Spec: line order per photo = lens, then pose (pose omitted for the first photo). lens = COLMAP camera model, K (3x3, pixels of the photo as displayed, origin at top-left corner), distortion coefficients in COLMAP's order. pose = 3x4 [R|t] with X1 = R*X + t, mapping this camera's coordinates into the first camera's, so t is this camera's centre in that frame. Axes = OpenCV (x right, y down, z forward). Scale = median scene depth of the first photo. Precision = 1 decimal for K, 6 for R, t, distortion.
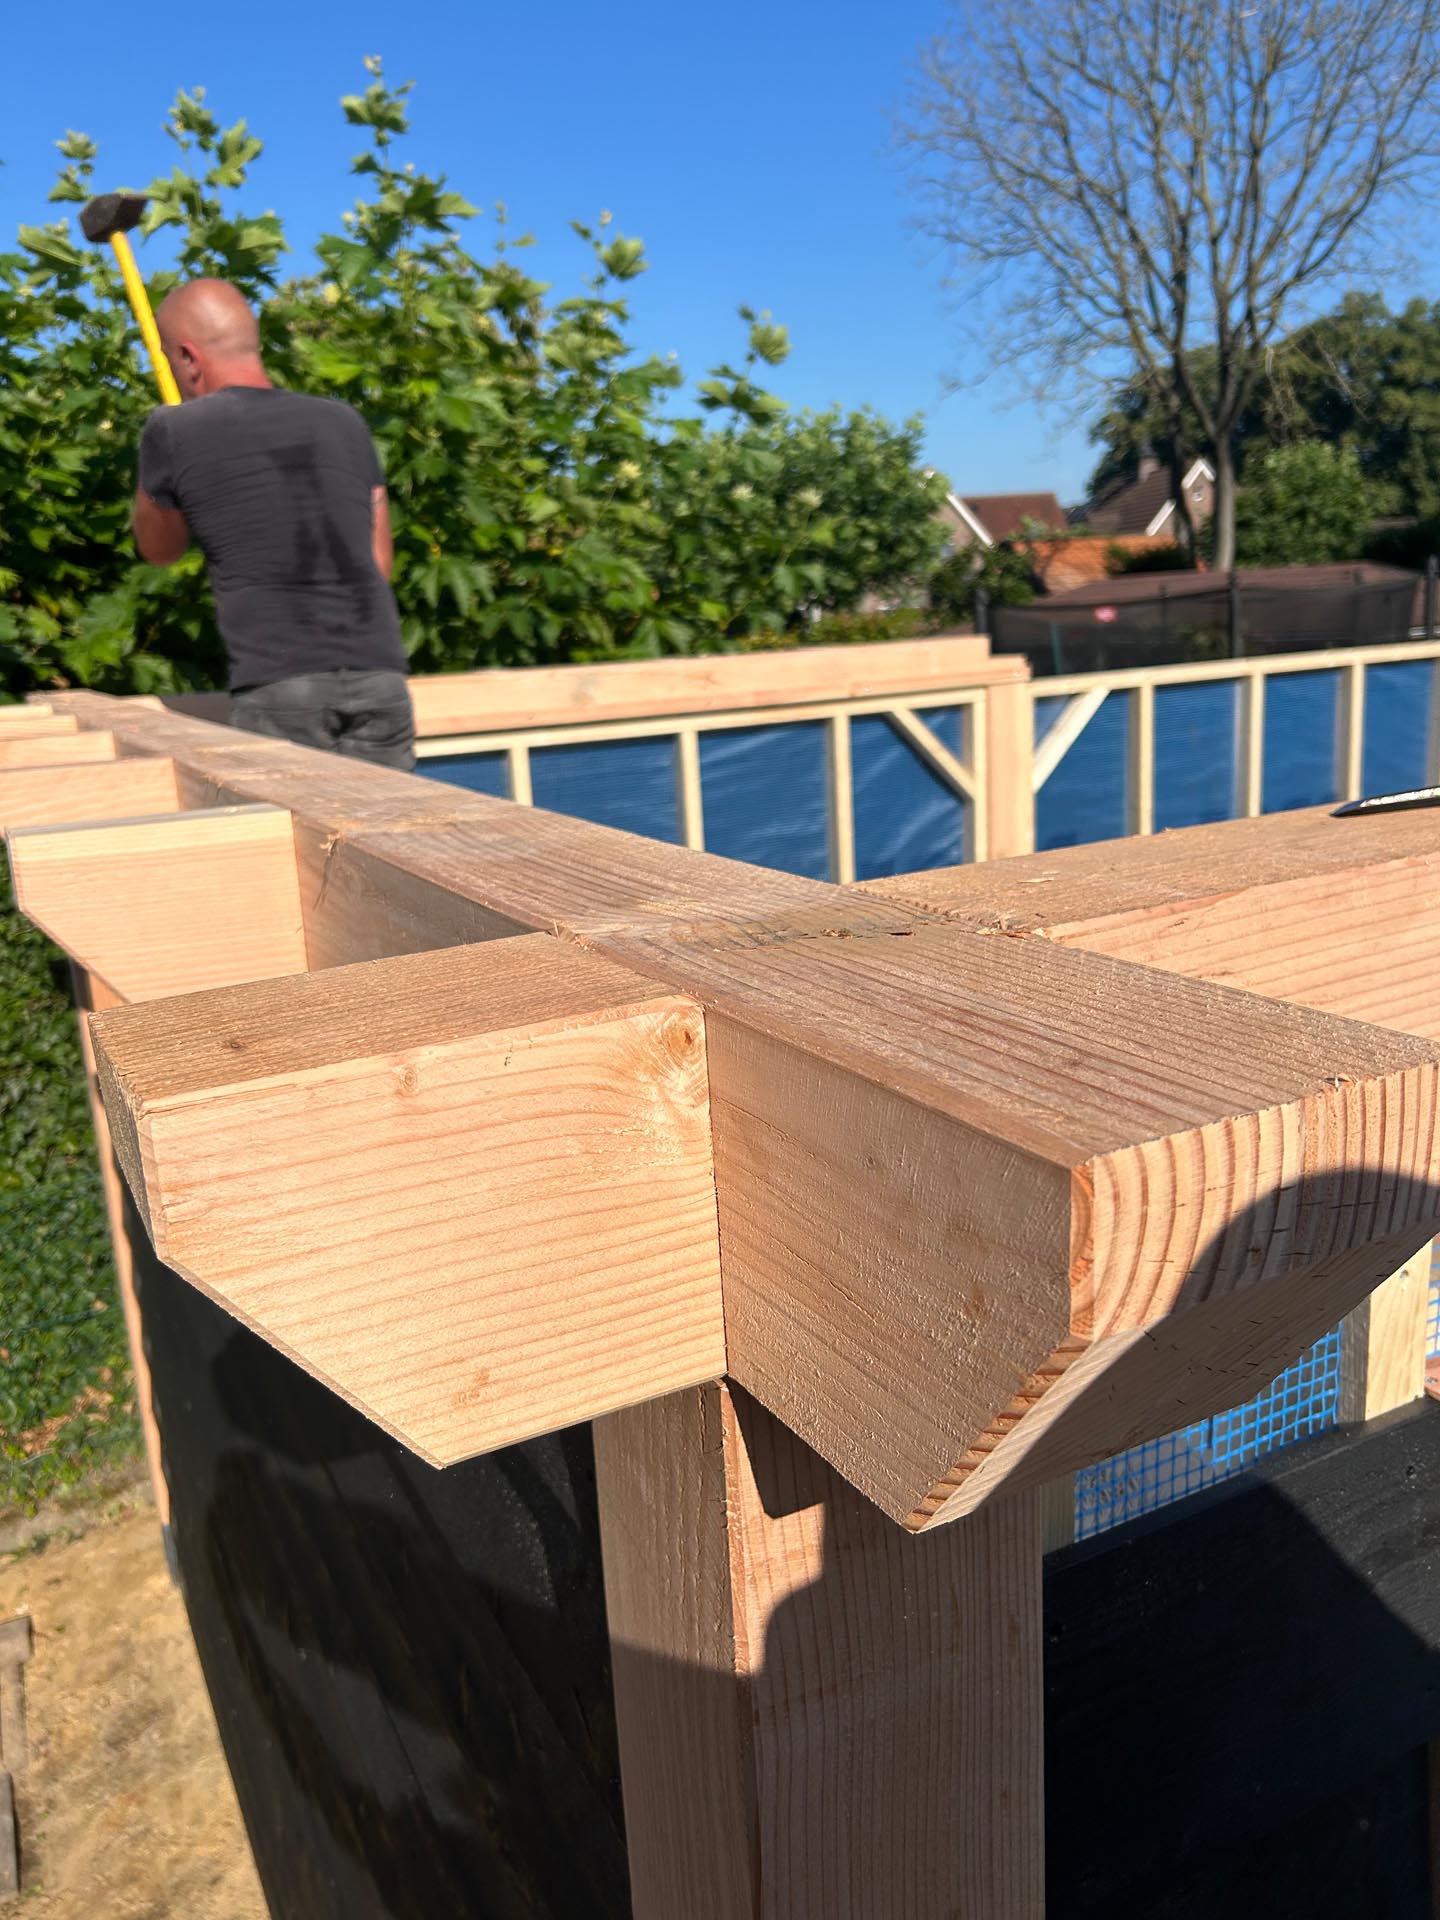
lens RADIAL K [[1448.3, 0, 661.6], [0, 1448.3, 960.9], [0, 0, 1]] dist [0.034173, -0.041574]
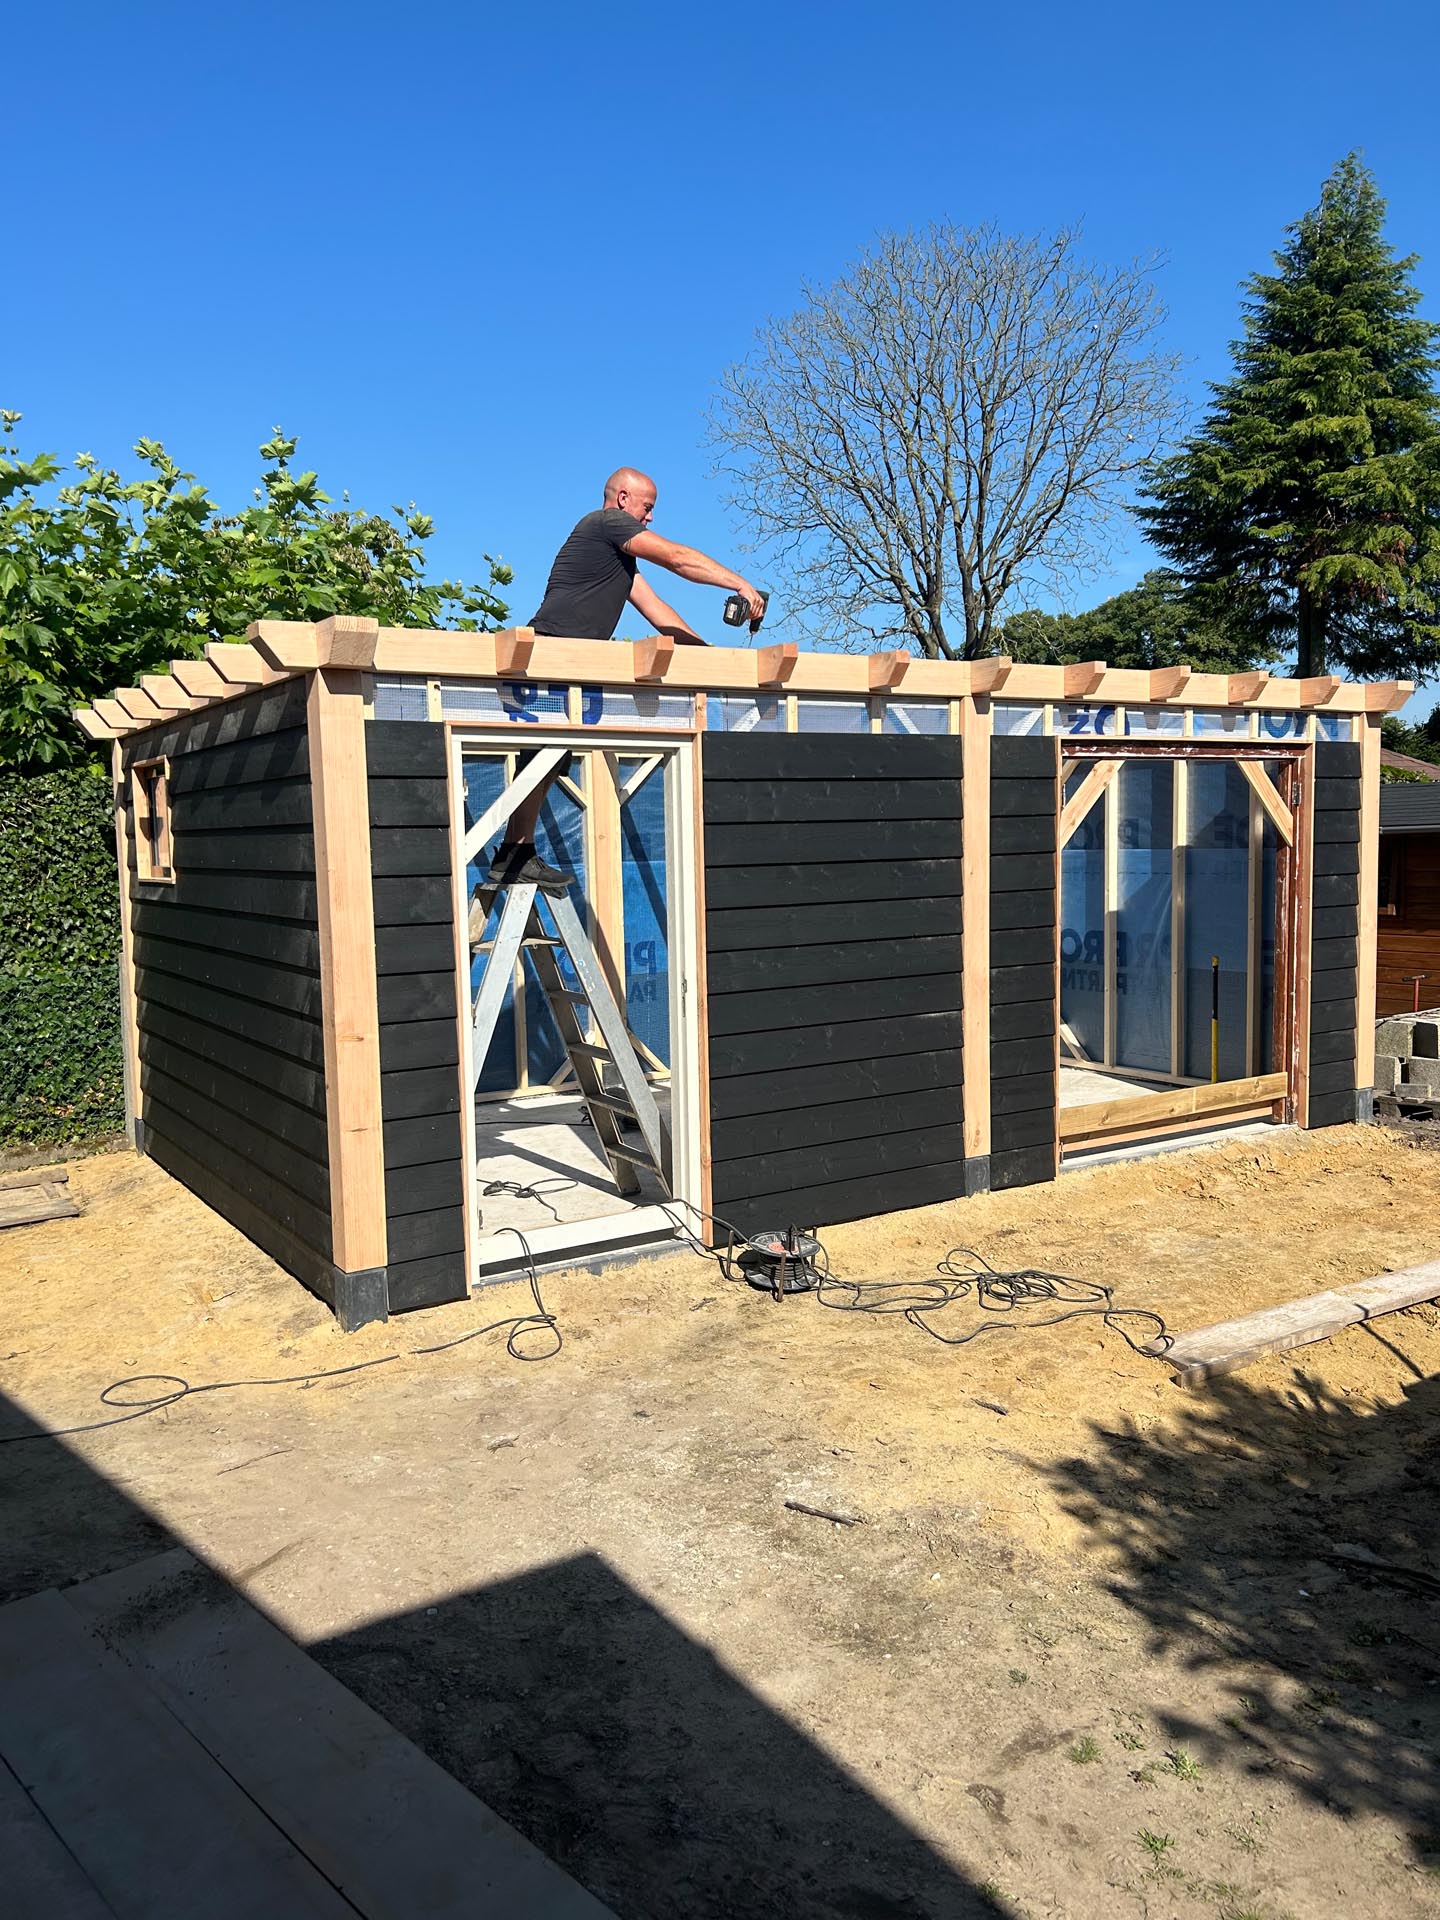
lens RADIAL K [[1448.3, 0, 701.2], [0, 1448.3, 956.6], [0, 0, 1]] dist [0.034173, -0.041574]
pose [[0.993804, 0.016294, 0.109948, 0.027247], [0.000887, 0.988003, -0.154435, 0.065403], [-0.111145, 0.153576, 0.981866, -0.147507]]
